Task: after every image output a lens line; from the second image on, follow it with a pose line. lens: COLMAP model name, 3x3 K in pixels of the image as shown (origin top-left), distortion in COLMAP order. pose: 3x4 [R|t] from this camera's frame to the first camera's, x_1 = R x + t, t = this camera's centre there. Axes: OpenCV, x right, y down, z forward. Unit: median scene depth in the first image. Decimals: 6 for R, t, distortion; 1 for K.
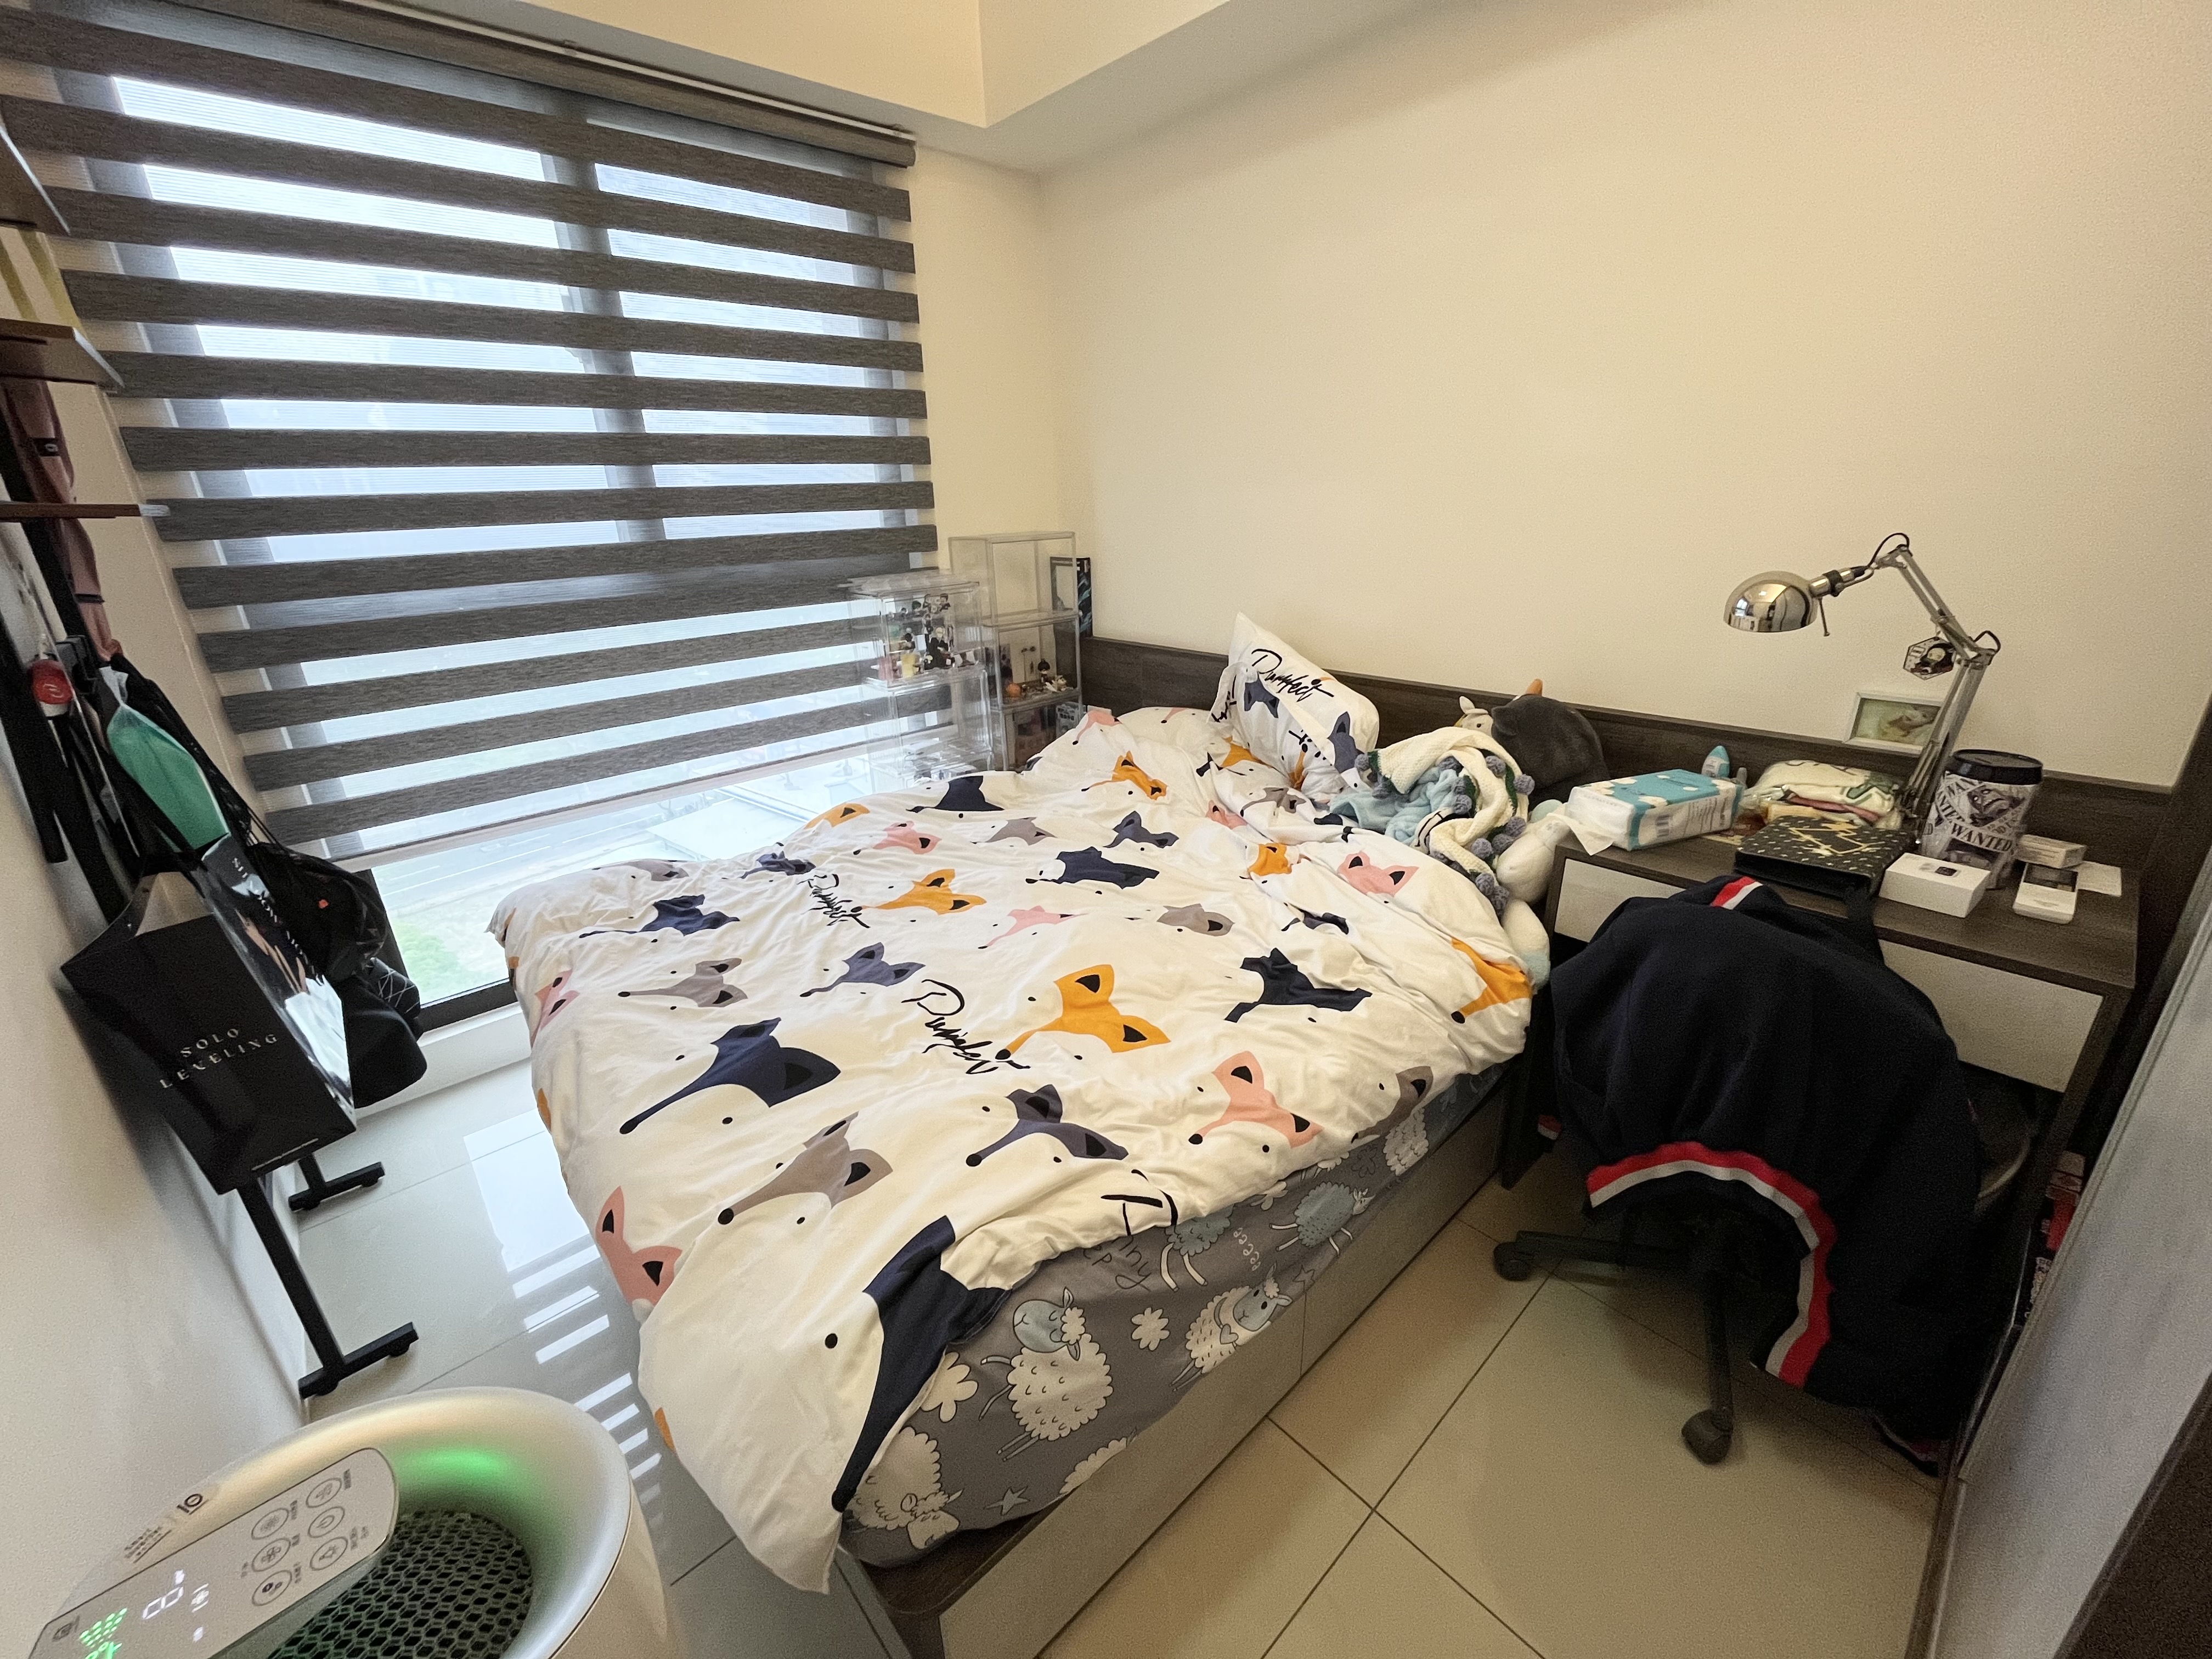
lens RADIAL K [[899.8, 0, 1097.9], [0, 899.8, 823.9], [0, 0, 1]] dist [0.004346, 0.000863]
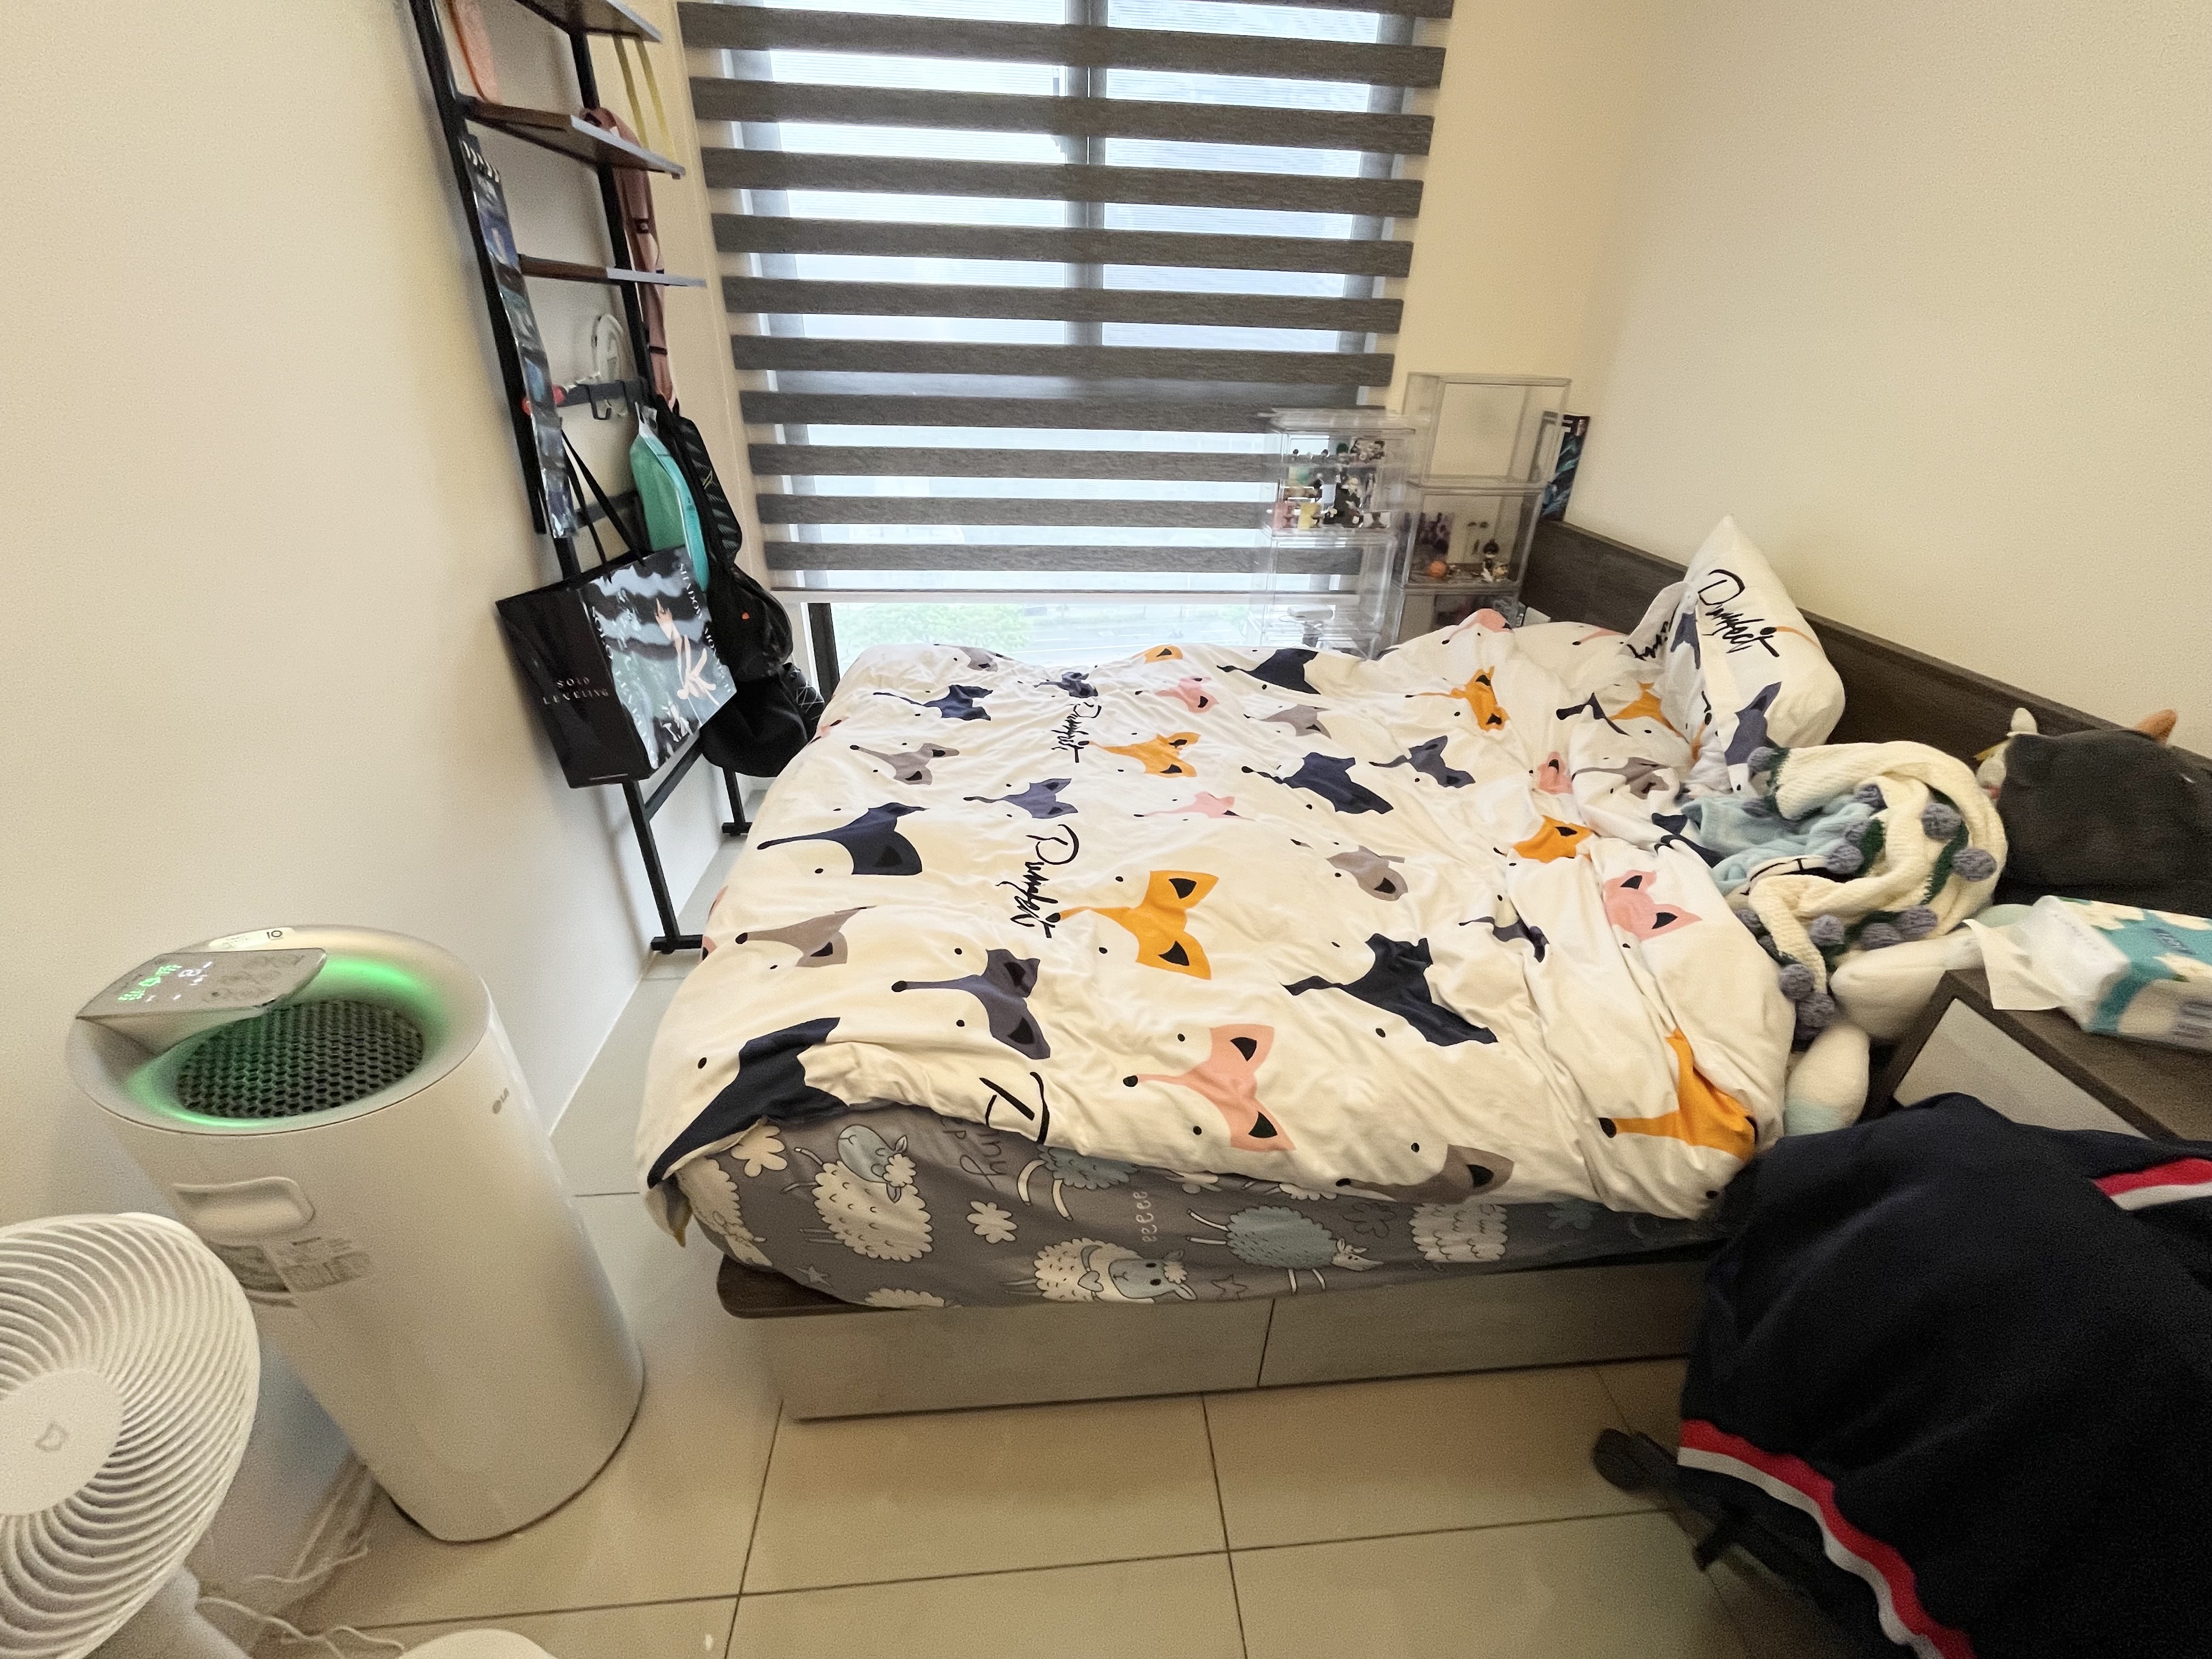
lens RADIAL K [[899.8, 0, 1107.6], [0, 899.8, 835.5], [0, 0, 1]] dist [0.004346, 0.000863]
pose [[0.796648, 0.344547, -0.496627, 0.318483], [-0.260600, 0.937127, 0.232121, -0.053481], [0.545380, -0.055498, 0.836350, 0.185506]]
